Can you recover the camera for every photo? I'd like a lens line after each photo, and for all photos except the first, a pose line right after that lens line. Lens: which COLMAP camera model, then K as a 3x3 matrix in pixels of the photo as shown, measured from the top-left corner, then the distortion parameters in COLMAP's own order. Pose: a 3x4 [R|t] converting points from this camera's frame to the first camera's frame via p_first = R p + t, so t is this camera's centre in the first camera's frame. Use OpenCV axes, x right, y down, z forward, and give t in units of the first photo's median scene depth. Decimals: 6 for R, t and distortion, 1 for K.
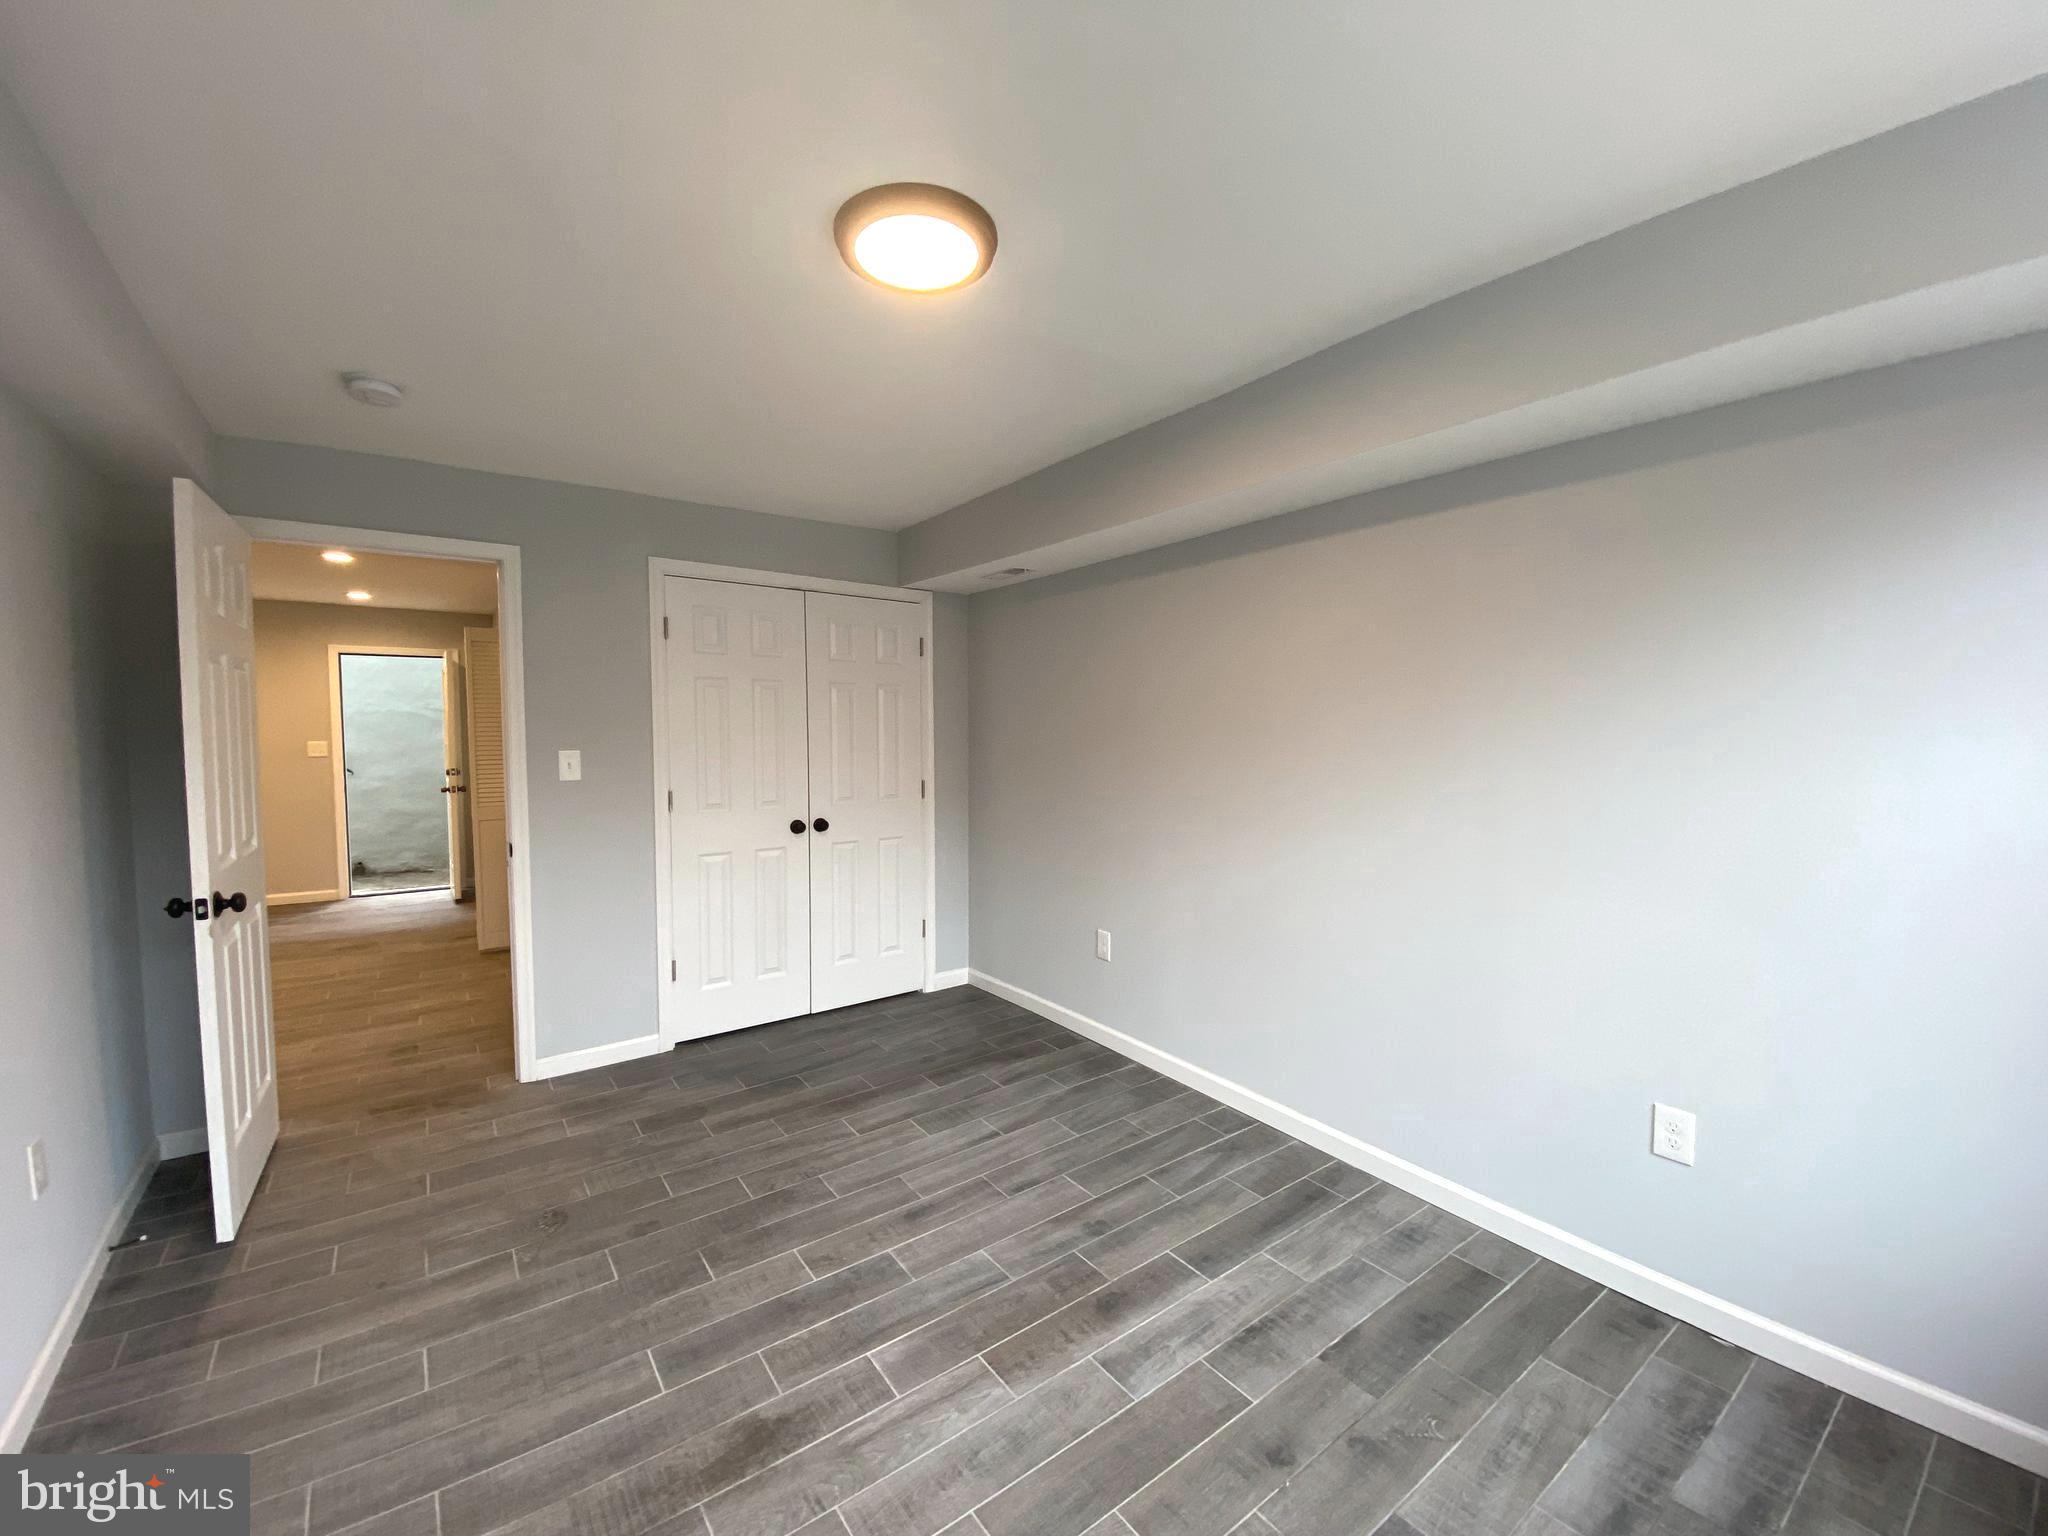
lens RADIAL K [[837.3, 0, 1031.1], [0, 837.3, 765.0], [0, 0, 1]] dist [0.000491, 0.000069]
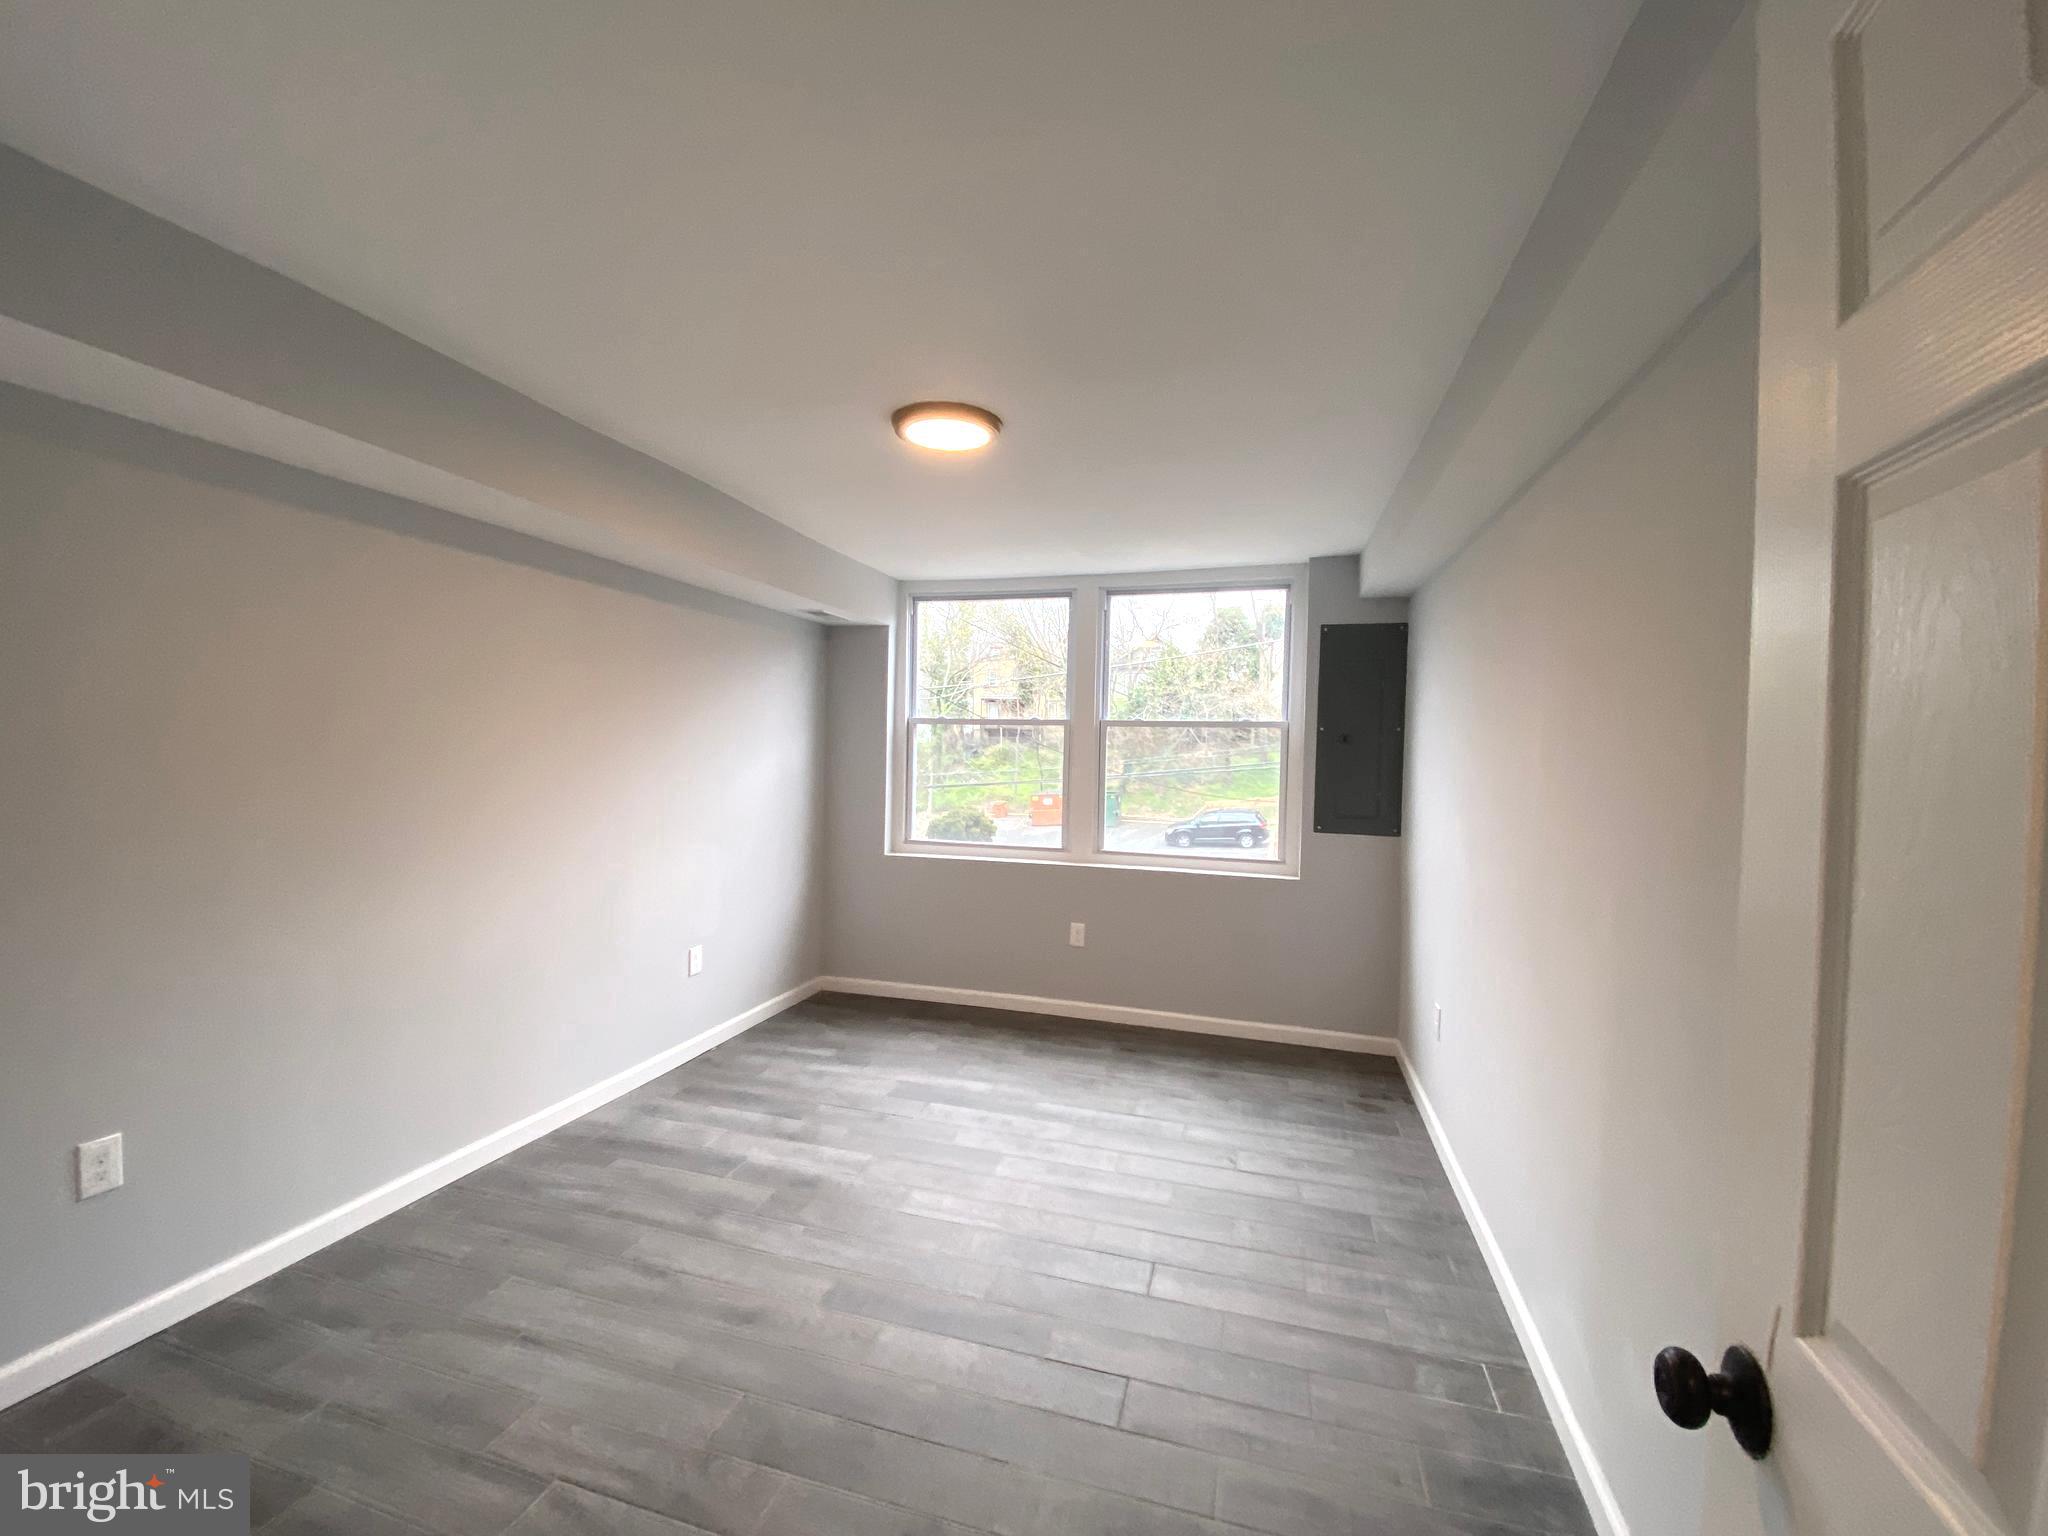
lens RADIAL K [[837.3, 0, 1026.9], [0, 837.3, 771.6], [0, 0, 1]] dist [0.000491, 0.000069]
pose [[-0.589346, -0.036635, 0.807050, -0.936627], [0.029089, 0.997361, 0.066517, -0.065366], [-0.807357, 0.062678, -0.586725, 1.176819]]
